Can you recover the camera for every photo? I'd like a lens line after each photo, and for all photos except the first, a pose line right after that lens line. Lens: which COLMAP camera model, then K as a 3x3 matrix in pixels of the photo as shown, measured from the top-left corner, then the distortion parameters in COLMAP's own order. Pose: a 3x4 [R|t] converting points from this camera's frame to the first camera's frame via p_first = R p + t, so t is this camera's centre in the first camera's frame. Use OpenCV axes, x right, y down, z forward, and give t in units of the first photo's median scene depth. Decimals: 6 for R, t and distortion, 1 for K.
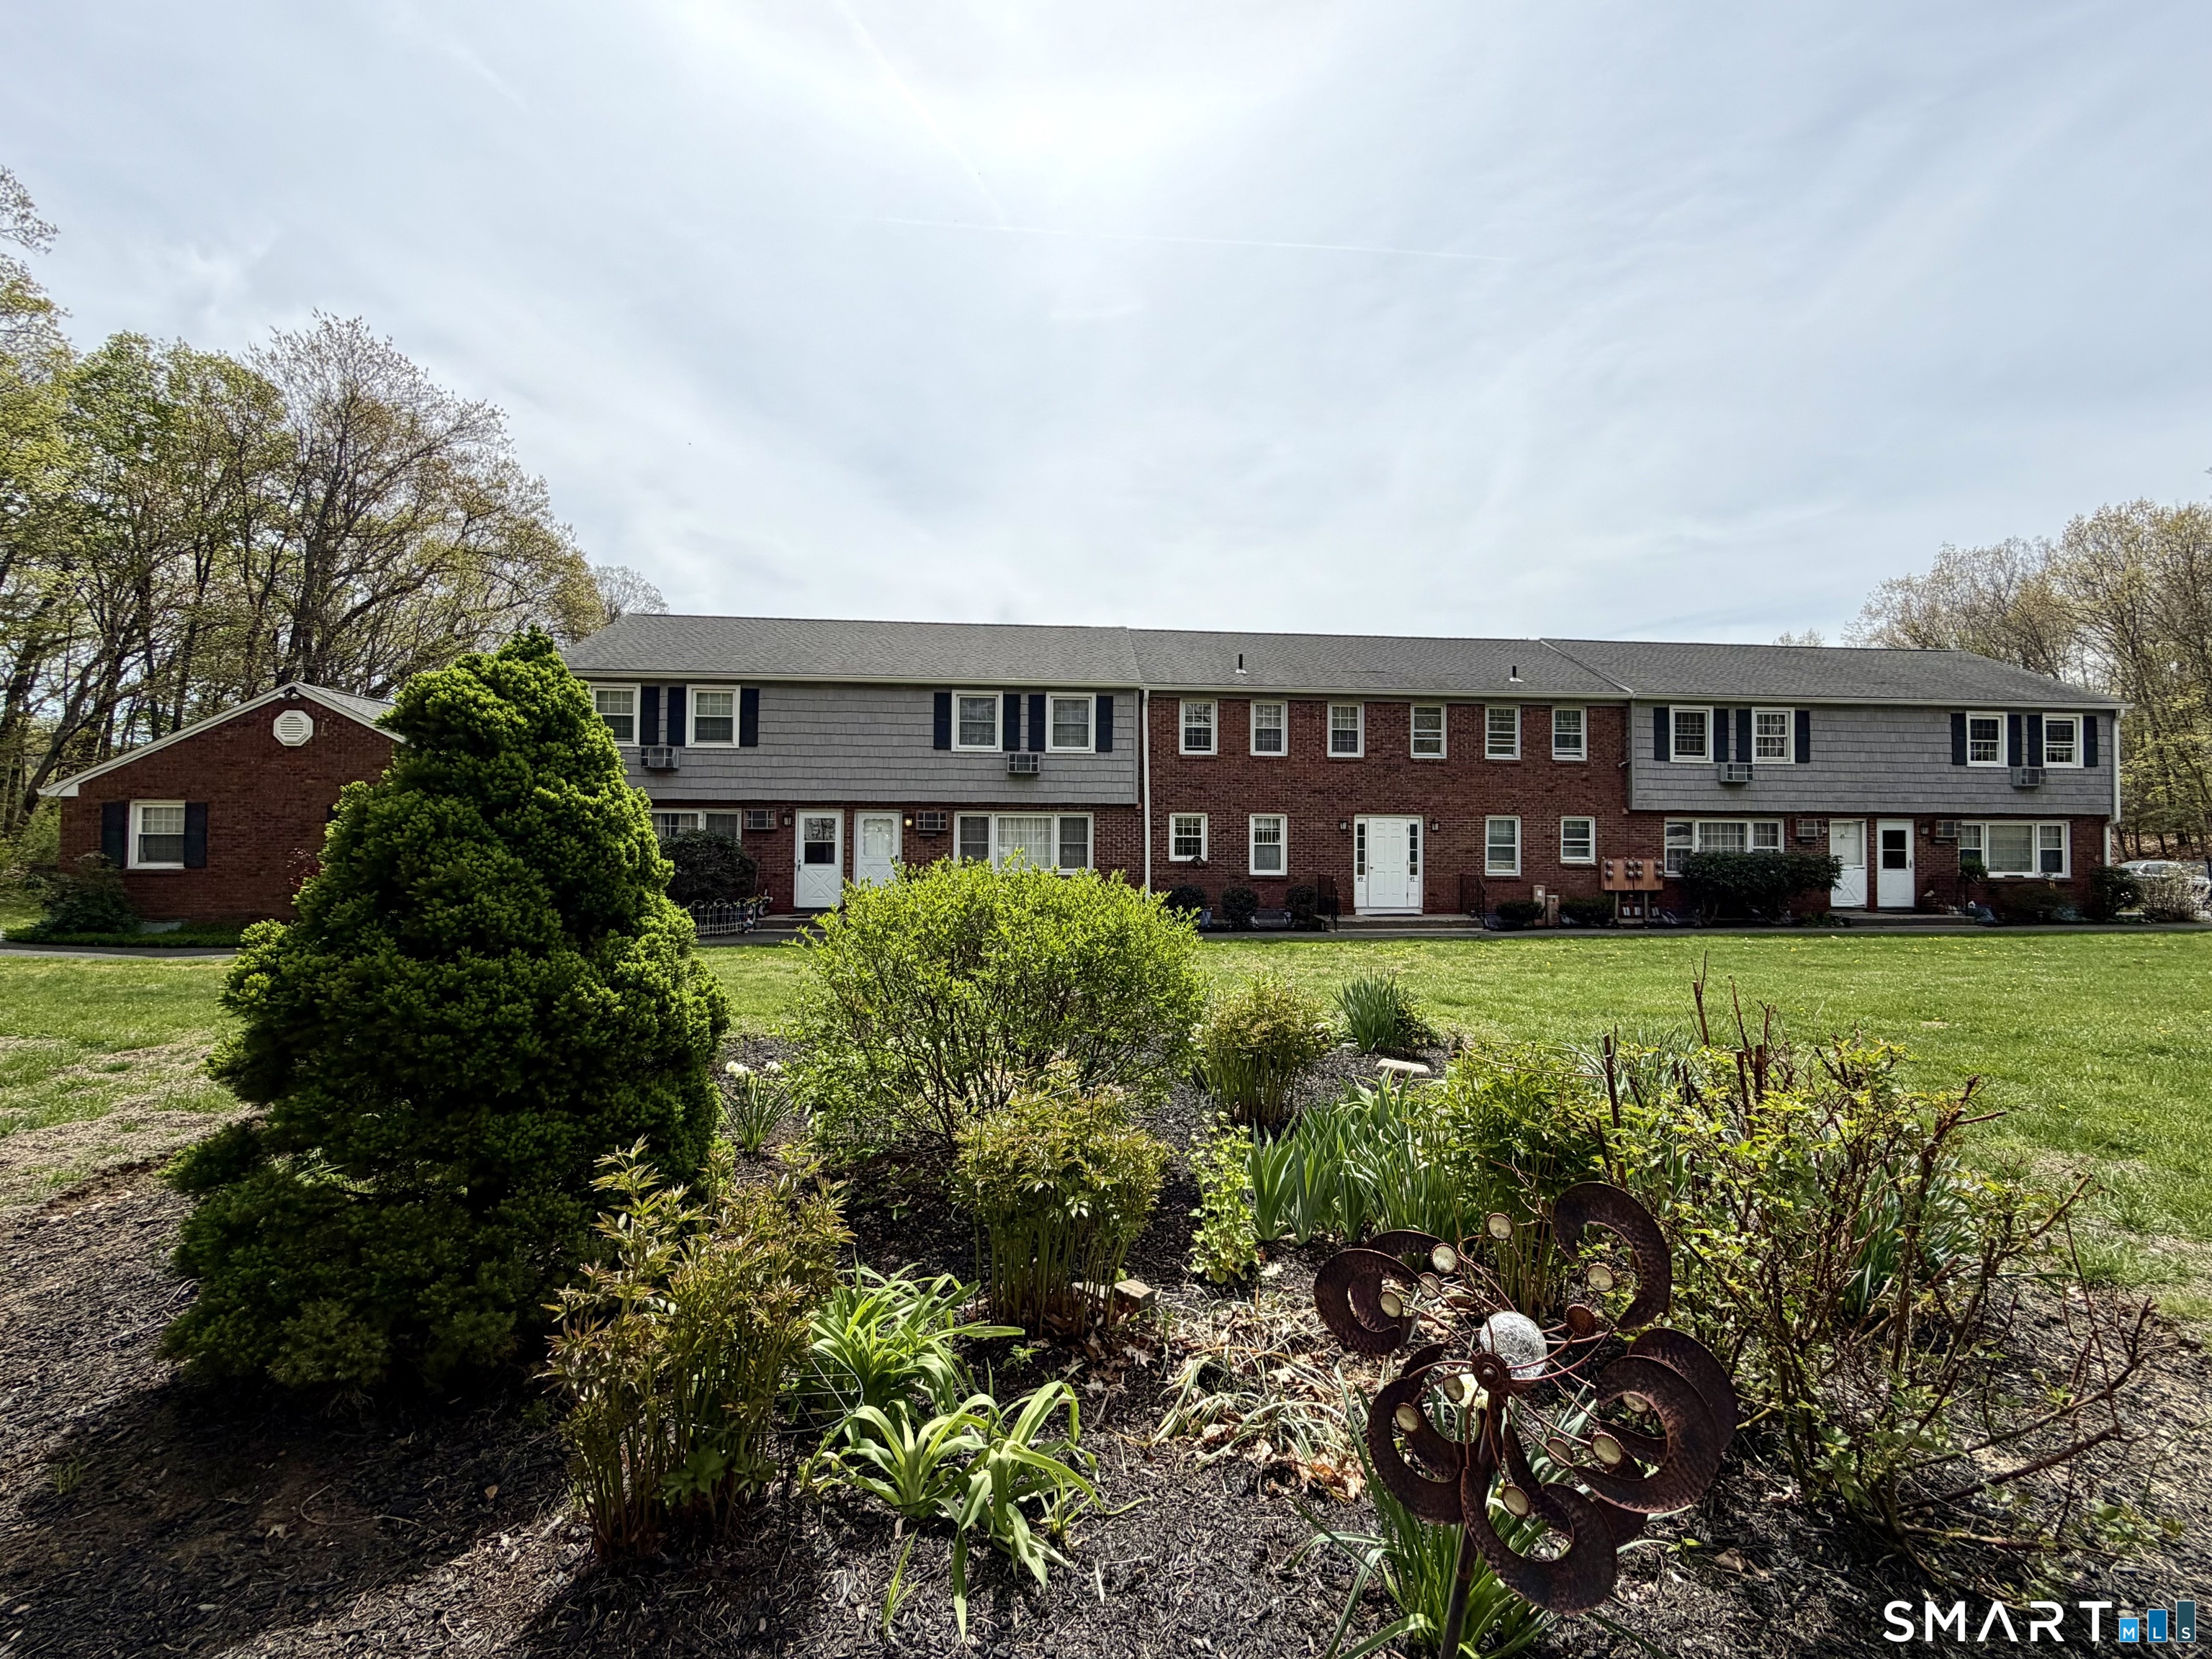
lens RADIAL K [[885.8, 0, 1106.0], [0, 885.8, 829.5], [0, 0, 1]] dist [-0.000631, -0.000101]
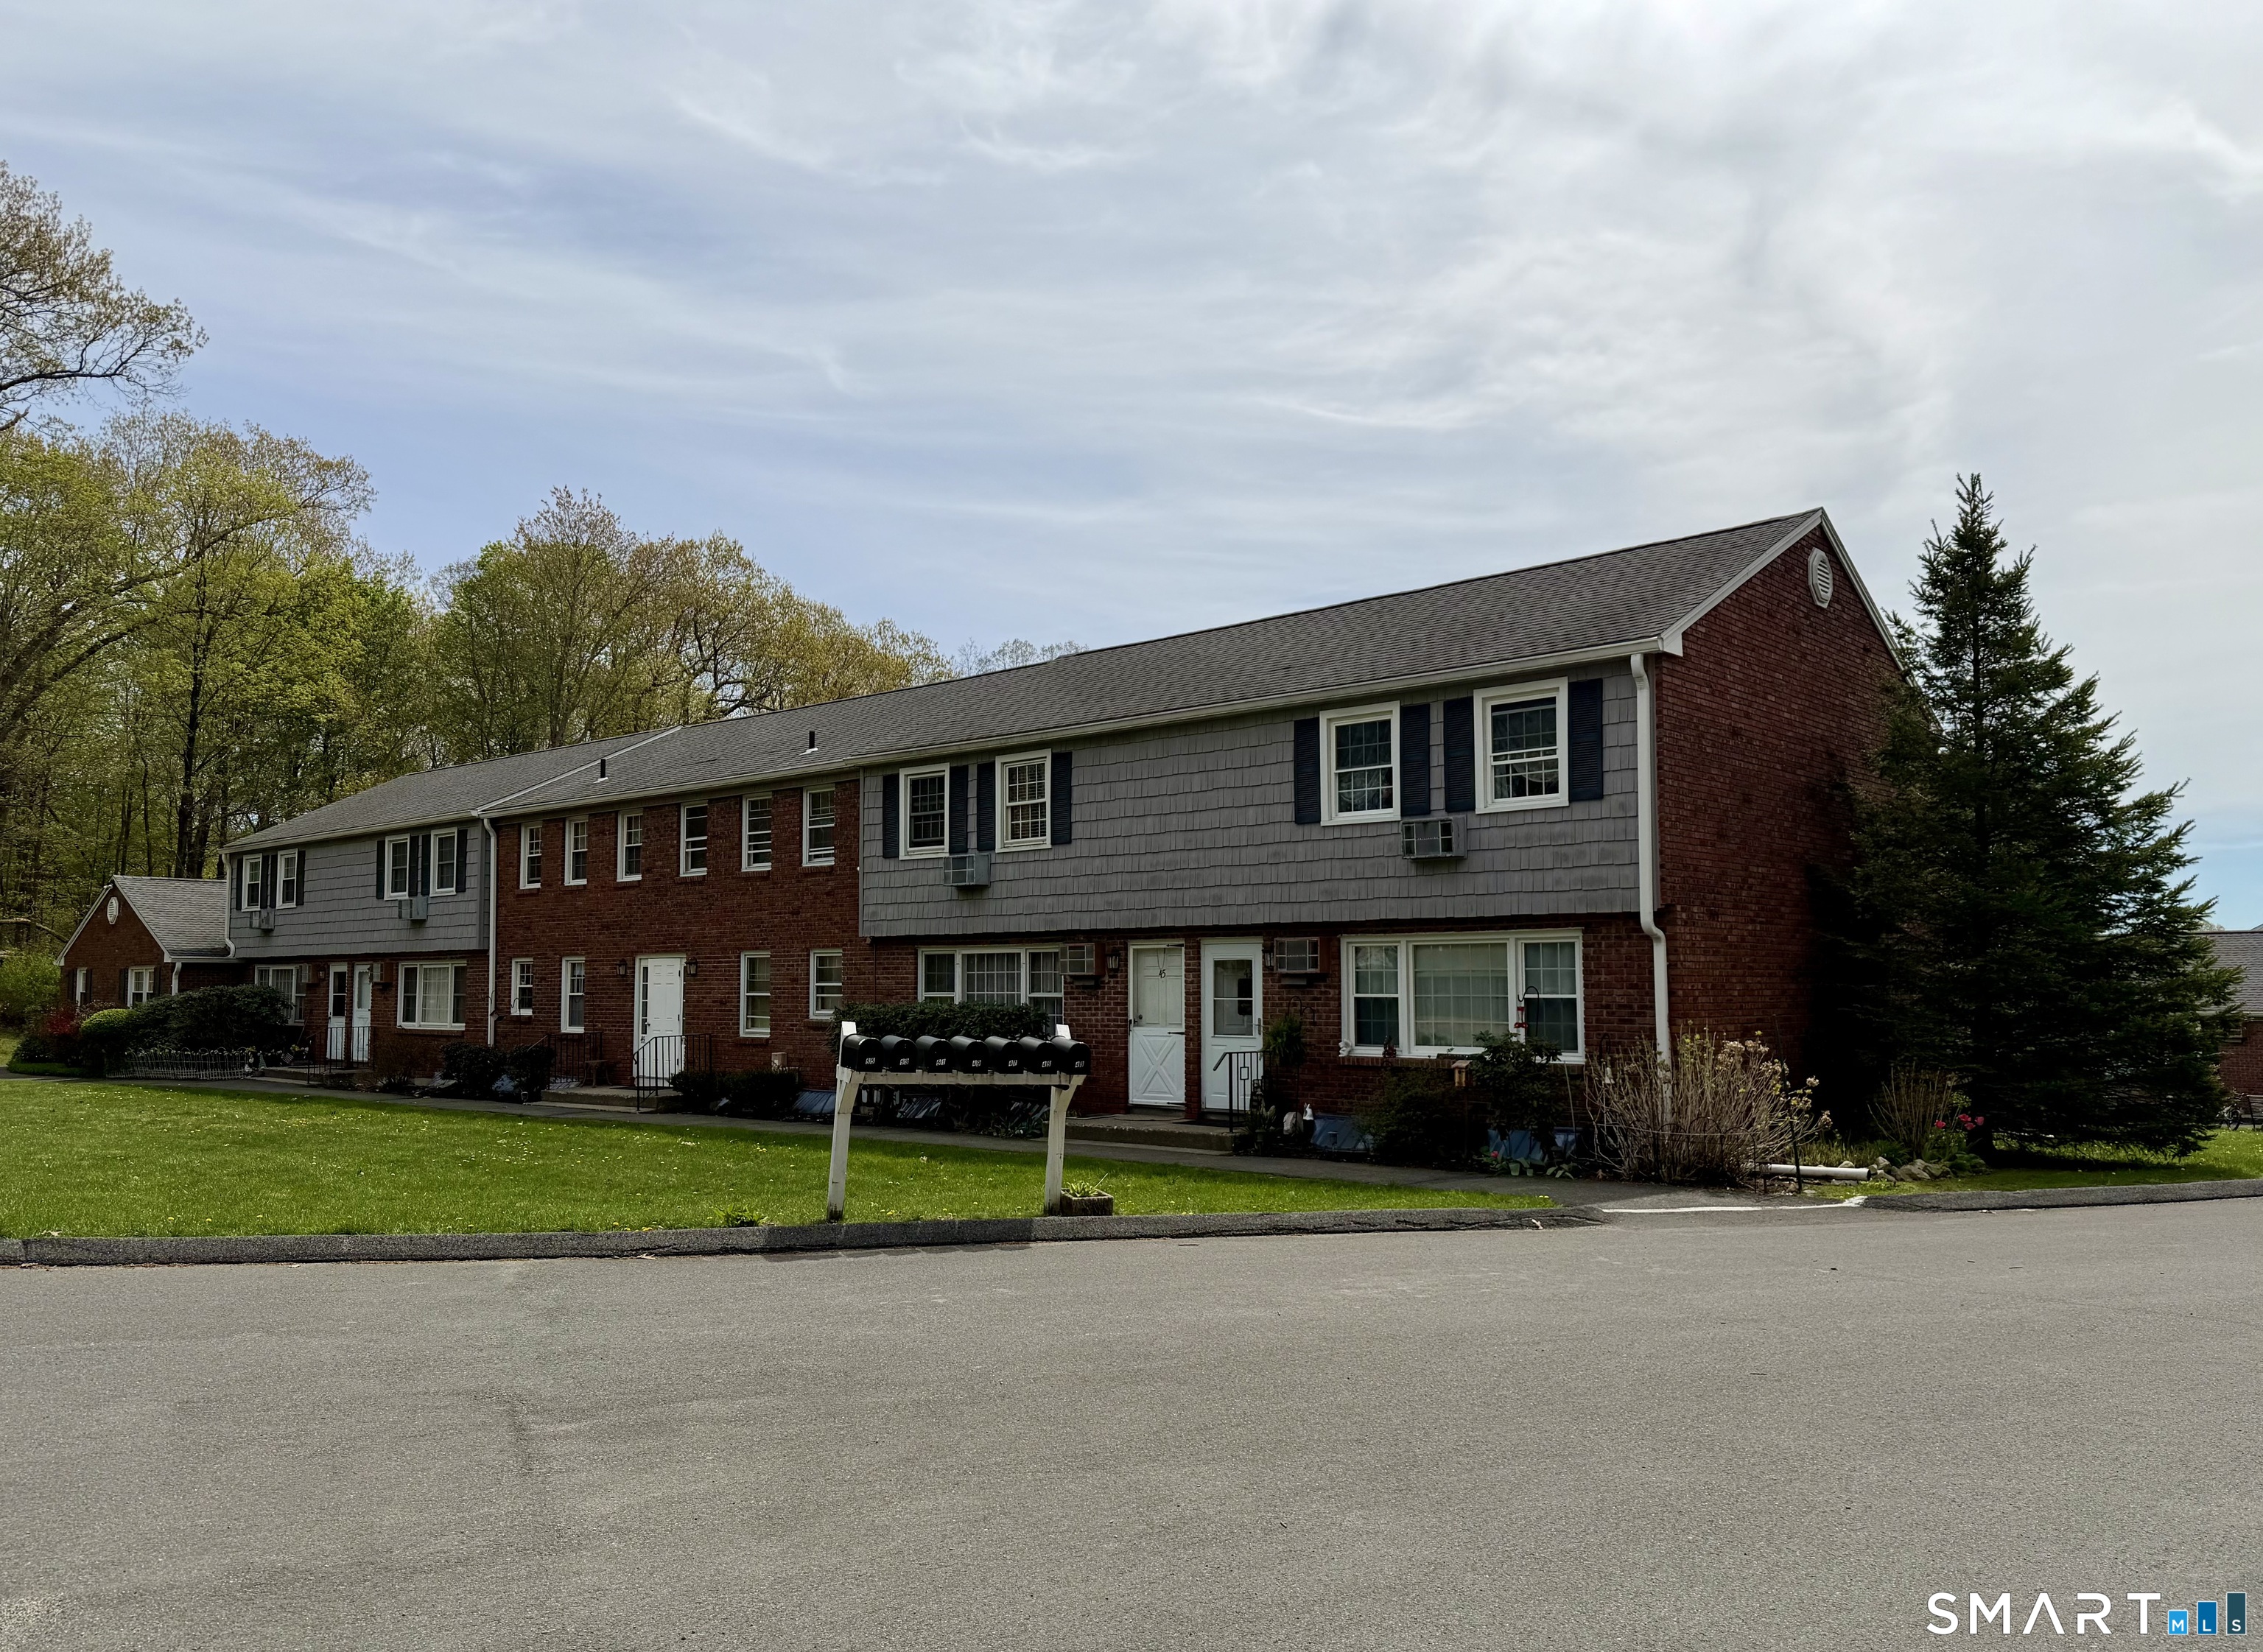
lens RADIAL K [[2445.8, 0, 1131.5], [0, 2445.8, 826.0], [0, 0, 1]] dist [0.013186, 0.006443]
pose [[0.545488, -0.063879, -0.835681, 2.003931], [0.015448, 0.997688, -0.066179, 0.016099], [0.837976, 0.023190, 0.545213, 0.175846]]
